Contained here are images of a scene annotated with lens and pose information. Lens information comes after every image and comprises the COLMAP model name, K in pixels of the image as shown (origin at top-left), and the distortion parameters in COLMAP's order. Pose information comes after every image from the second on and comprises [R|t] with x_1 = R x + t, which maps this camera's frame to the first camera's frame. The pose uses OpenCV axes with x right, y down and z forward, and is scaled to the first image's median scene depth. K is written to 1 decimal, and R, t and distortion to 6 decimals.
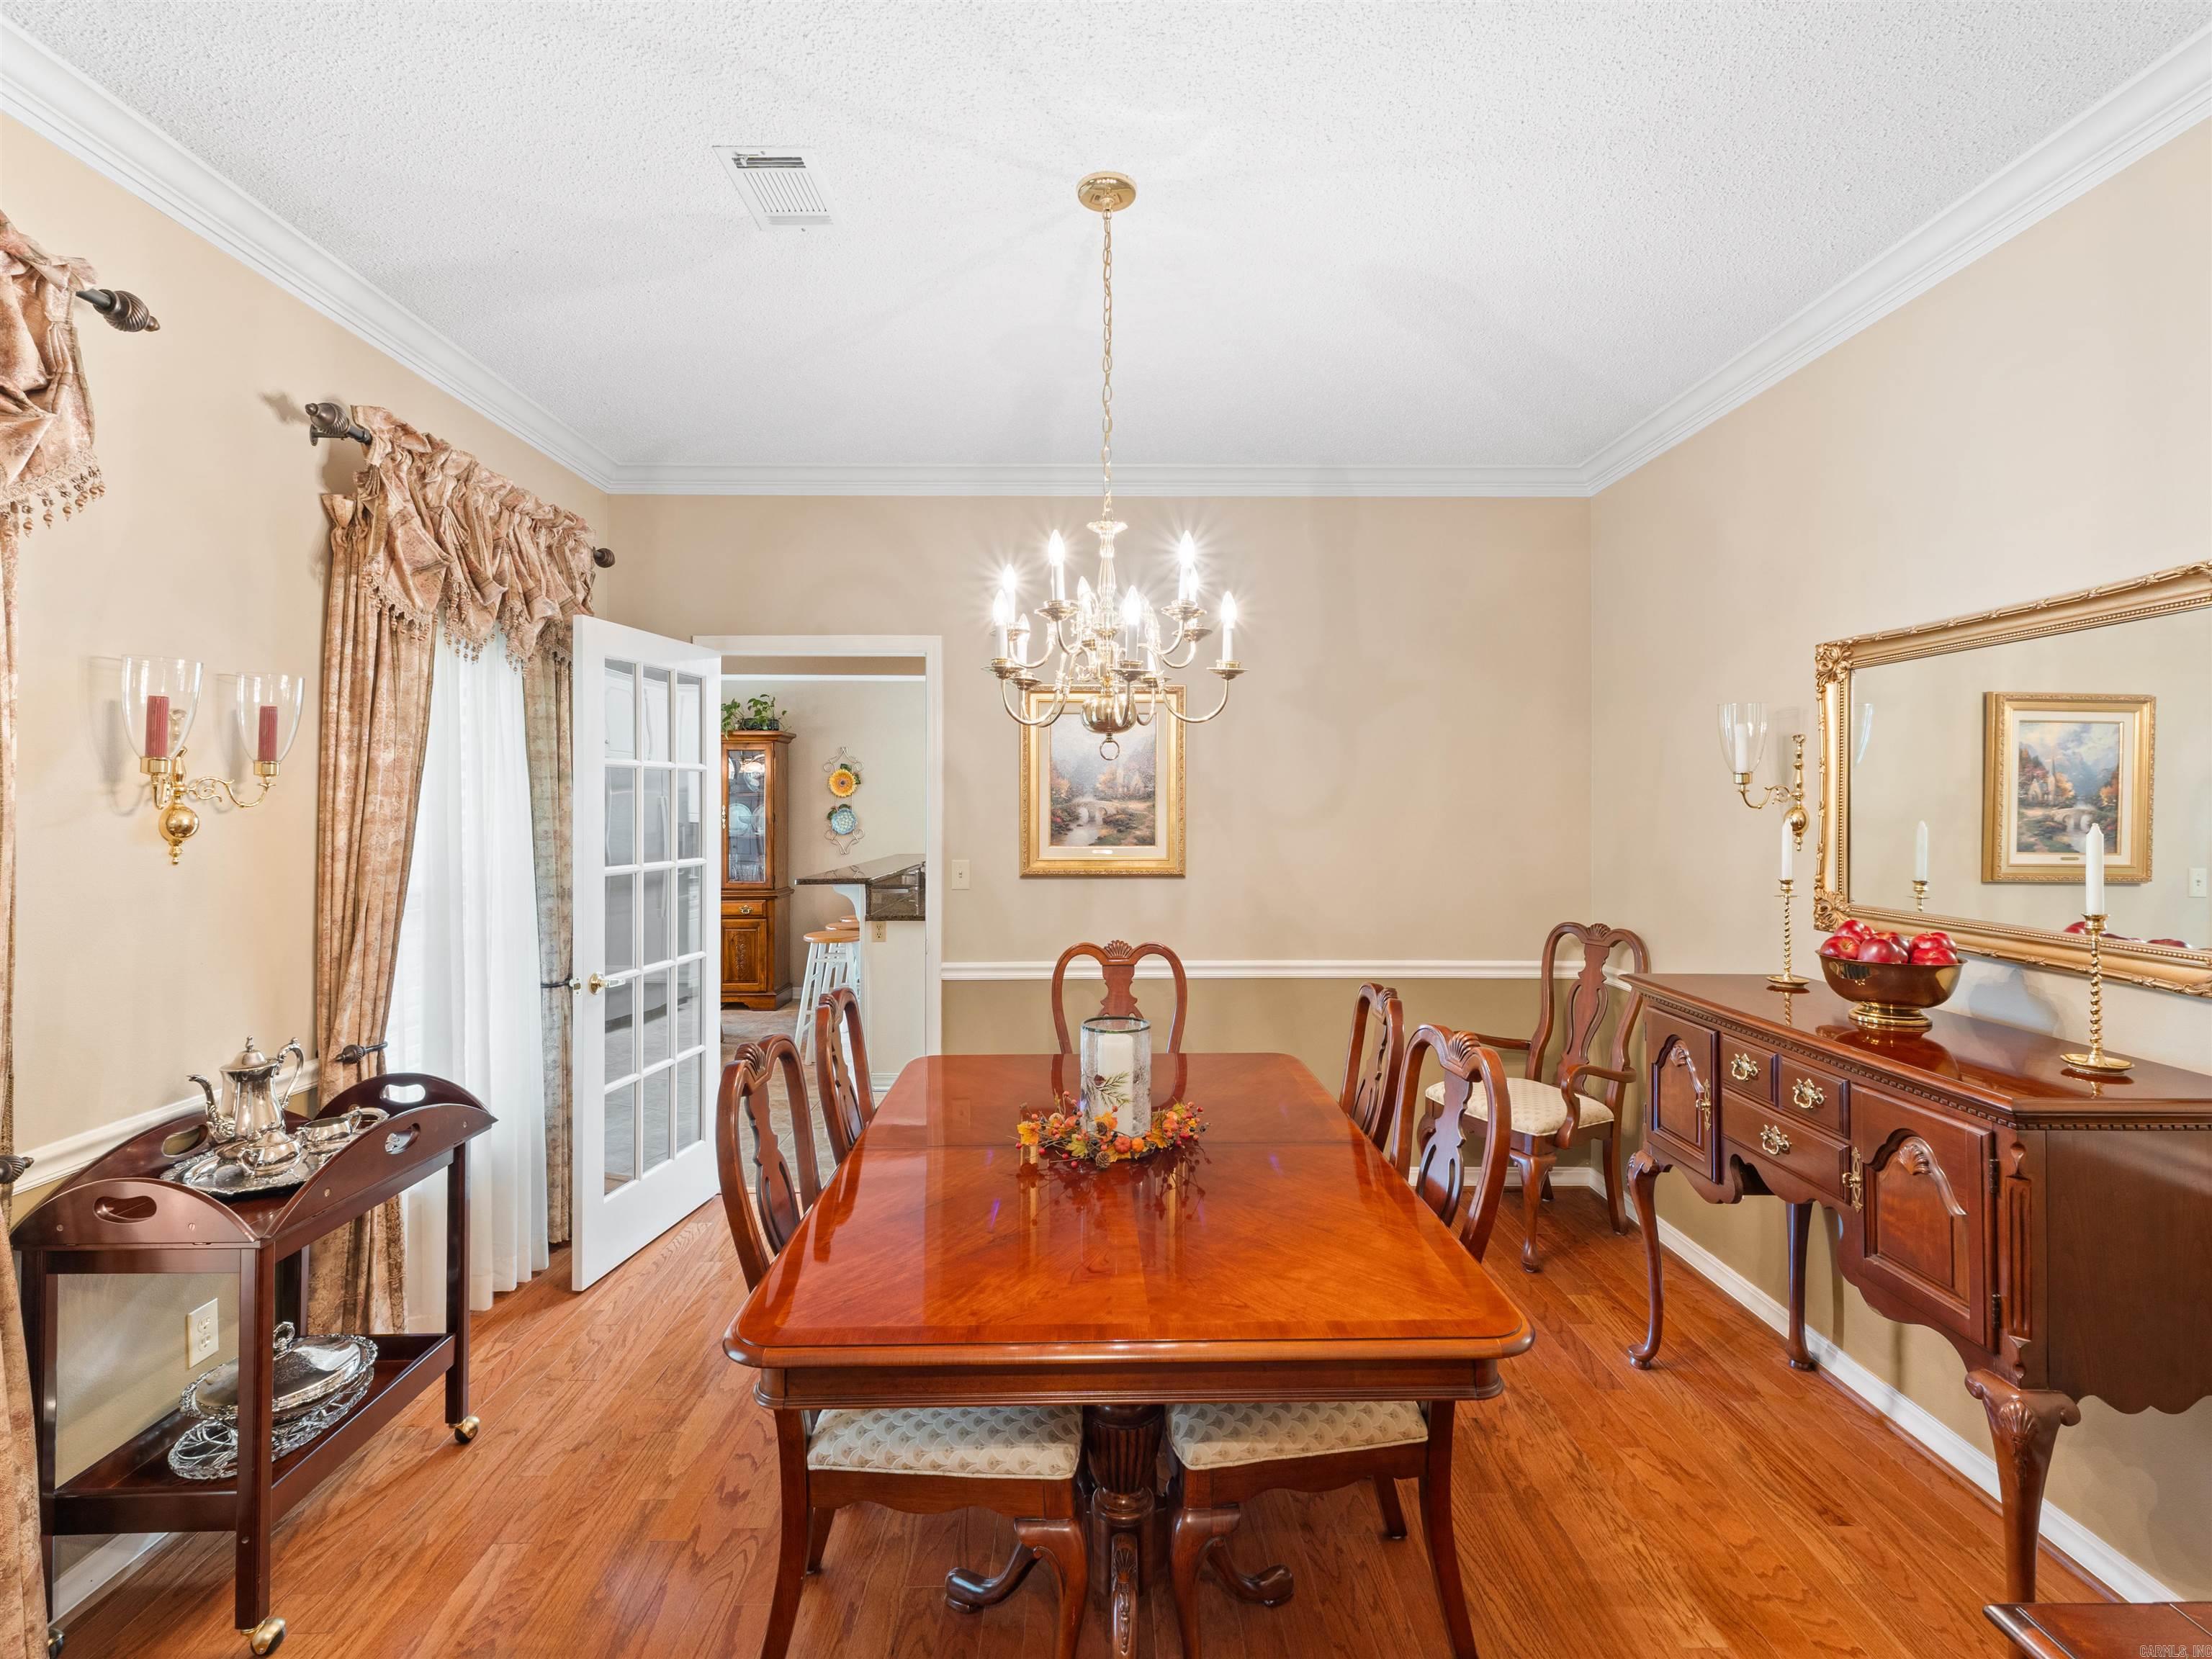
lens RADIAL K [[1060.8, 0, 1112.7], [0, 1060.8, 794.2], [0, 0, 1]] dist [0.007640, -0.000739]
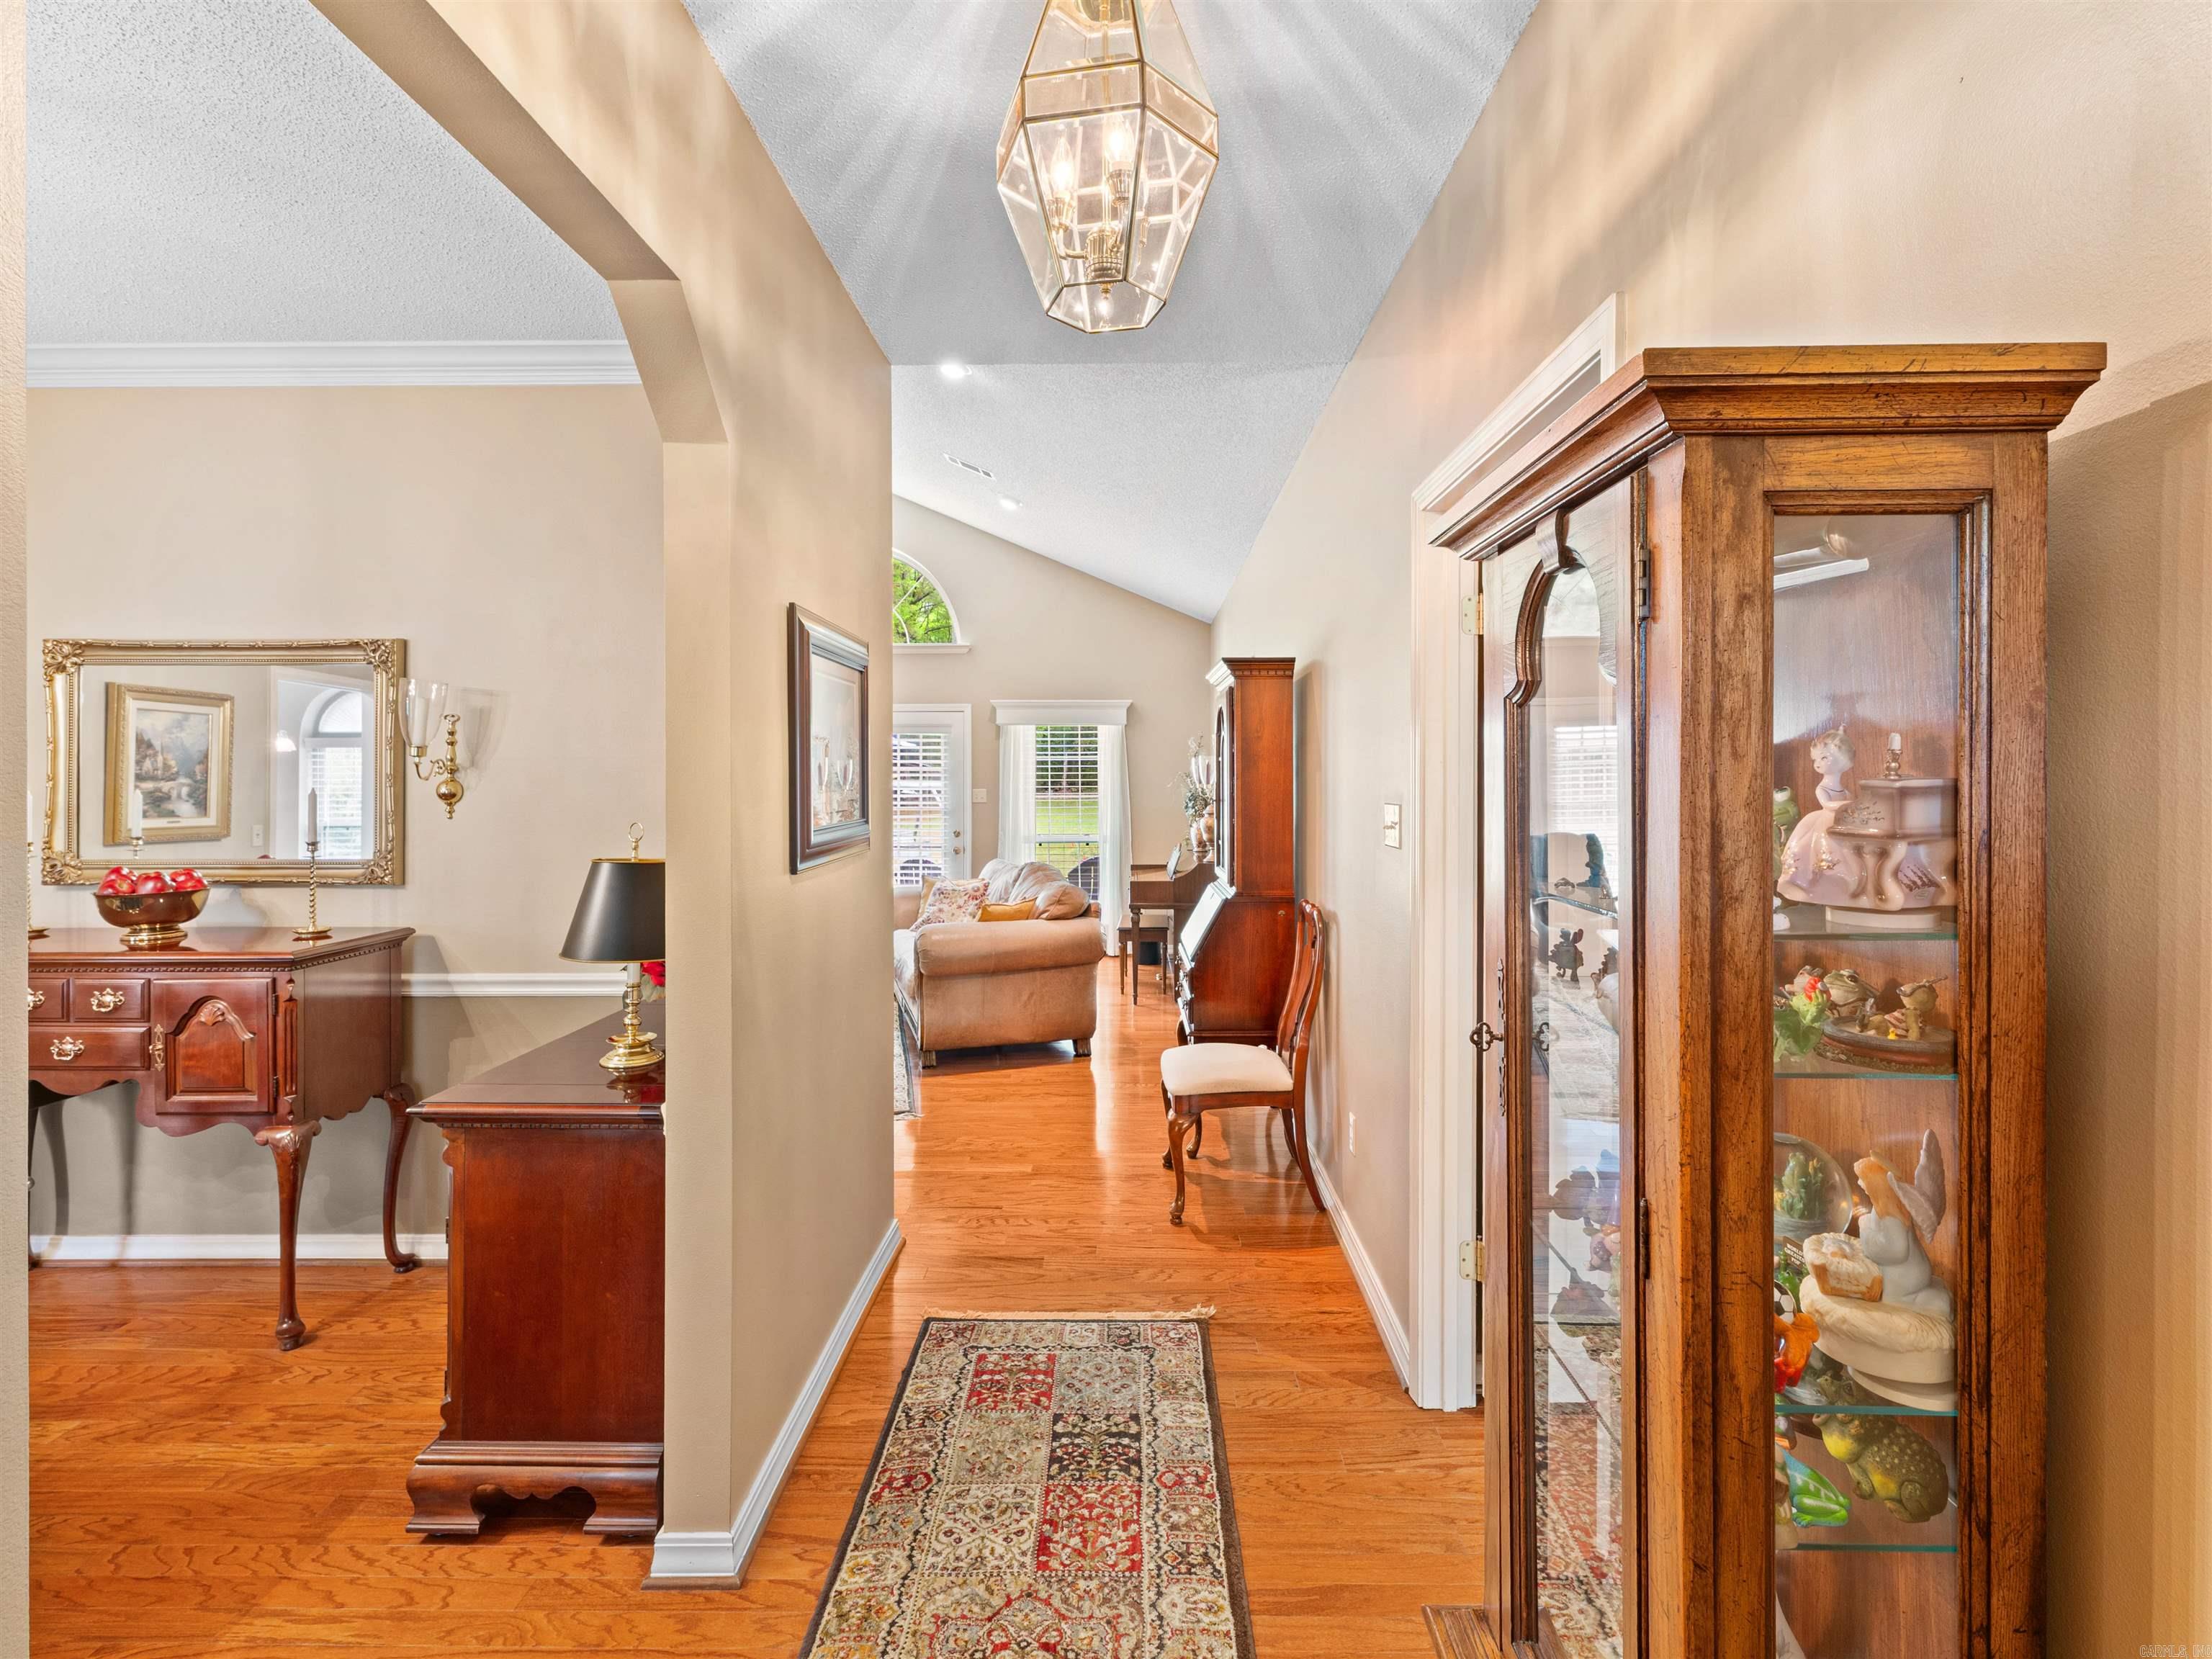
lens RADIAL K [[1060.8, 0, 1112.7], [0, 1060.8, 794.2], [0, 0, 1]] dist [0.007640, -0.000739]
pose [[0.032485, -0.014167, 0.999372, -0.566113], [-0.007804, 0.999865, 0.014427, 0.002994], [-0.999442, -0.008268, 0.032370, -0.246089]]
